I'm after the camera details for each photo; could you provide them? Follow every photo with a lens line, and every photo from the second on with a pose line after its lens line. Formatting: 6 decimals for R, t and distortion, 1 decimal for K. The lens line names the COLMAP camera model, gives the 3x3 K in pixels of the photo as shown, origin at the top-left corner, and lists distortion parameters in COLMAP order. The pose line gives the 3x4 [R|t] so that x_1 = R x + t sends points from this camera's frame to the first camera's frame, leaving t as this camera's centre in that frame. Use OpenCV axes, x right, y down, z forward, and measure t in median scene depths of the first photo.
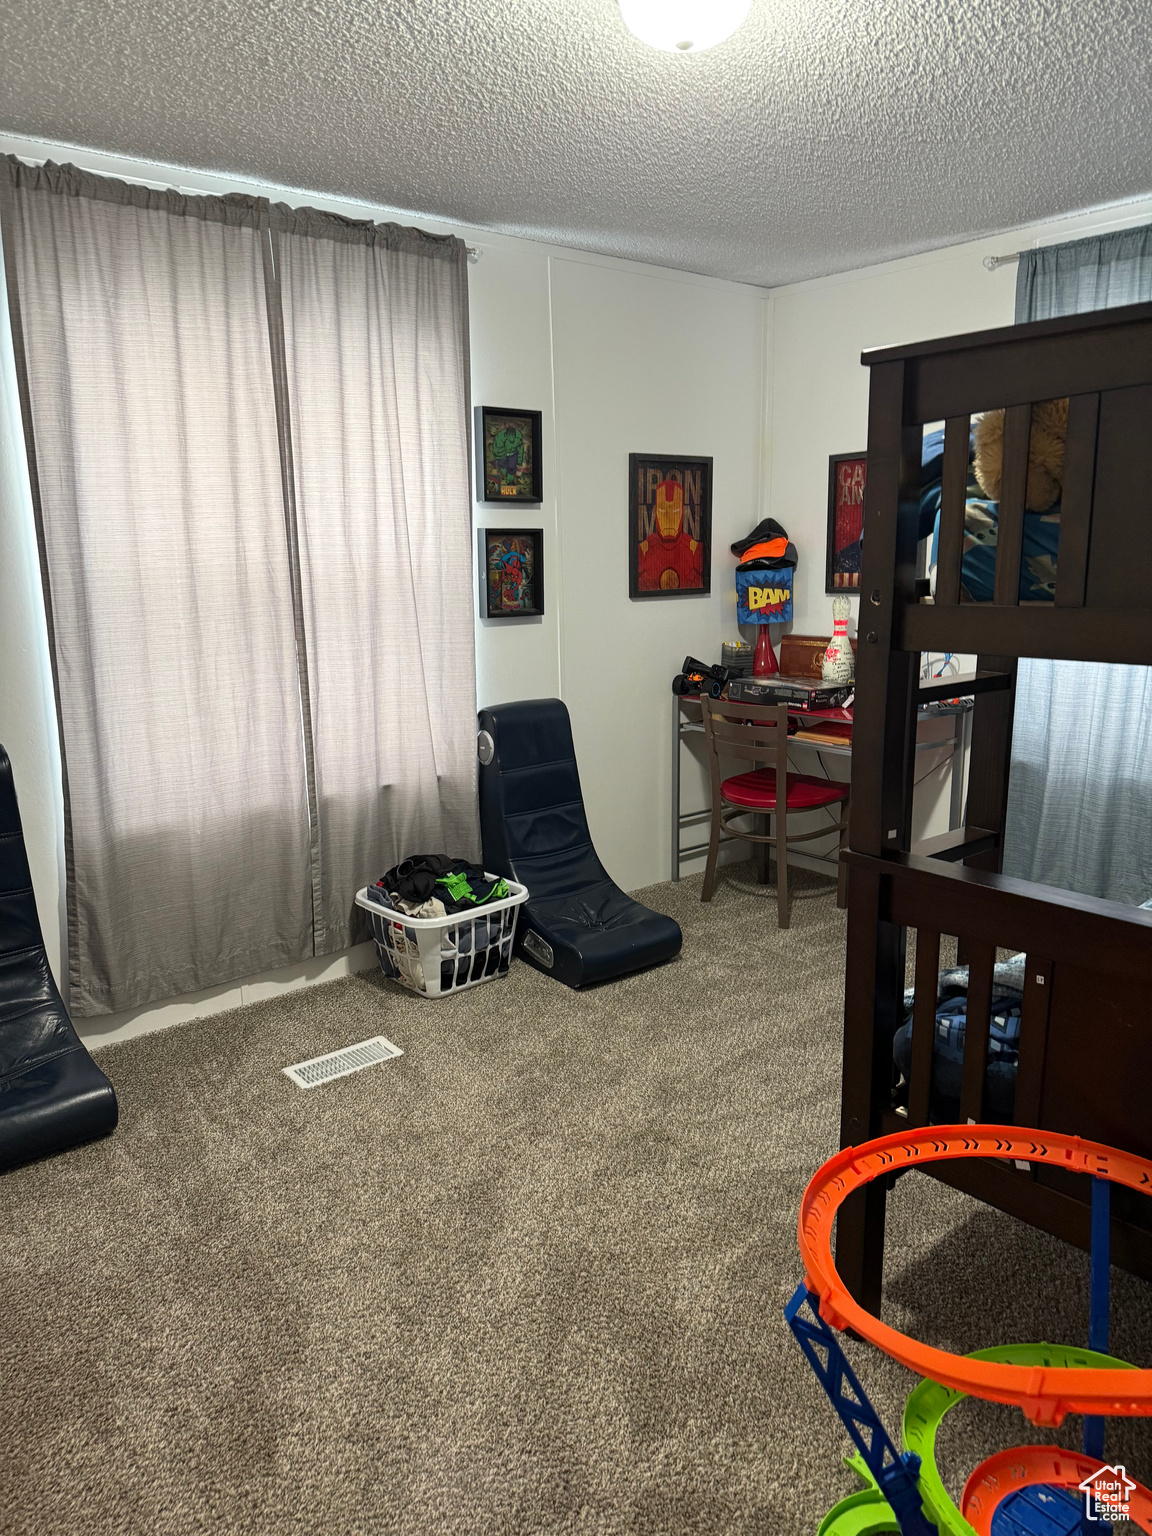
lens RADIAL K [[1061.2, 0, 570.8], [0, 1061.2, 777.7], [0, 0, 1]] dist [0.116716, -0.167197]
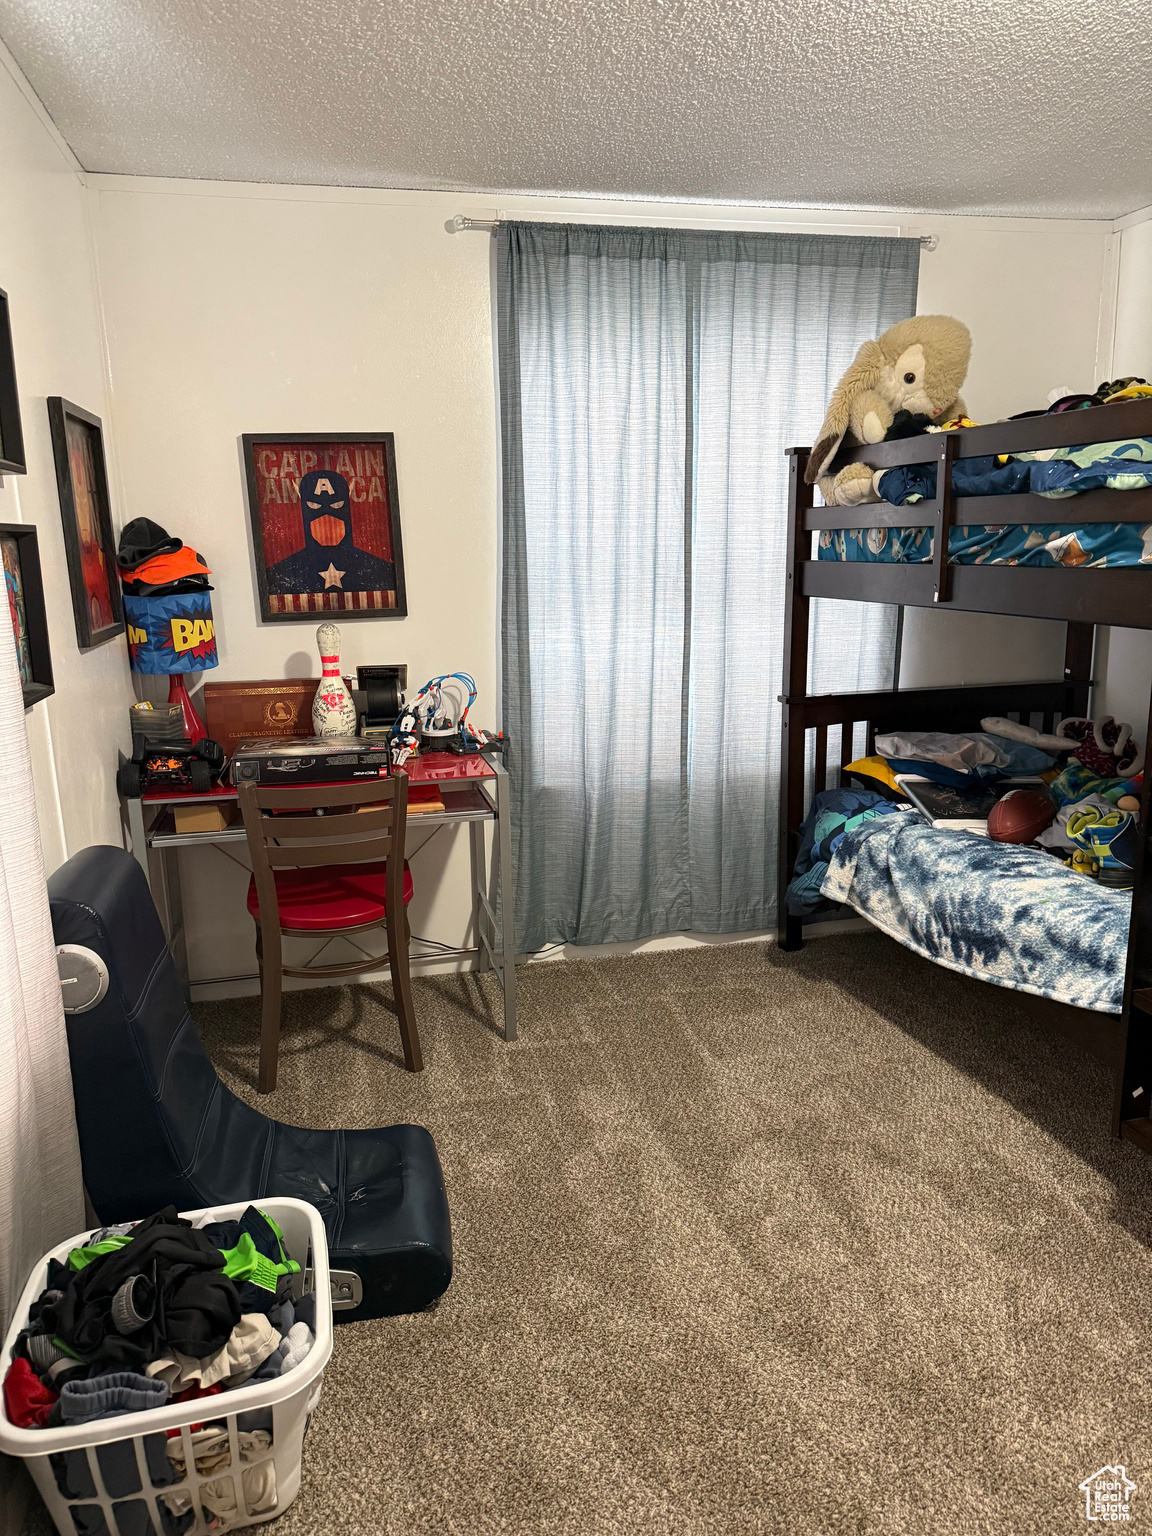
lens RADIAL K [[1061.2, 0, 570.8], [0, 1061.2, 777.7], [0, 0, 1]] dist [0.116716, -0.167197]
pose [[0.440001, -0.189099, 0.877861, -0.369173], [0.205161, 0.972891, 0.106739, -0.114253], [-0.874247, 0.133138, 0.466869, 0.535095]]
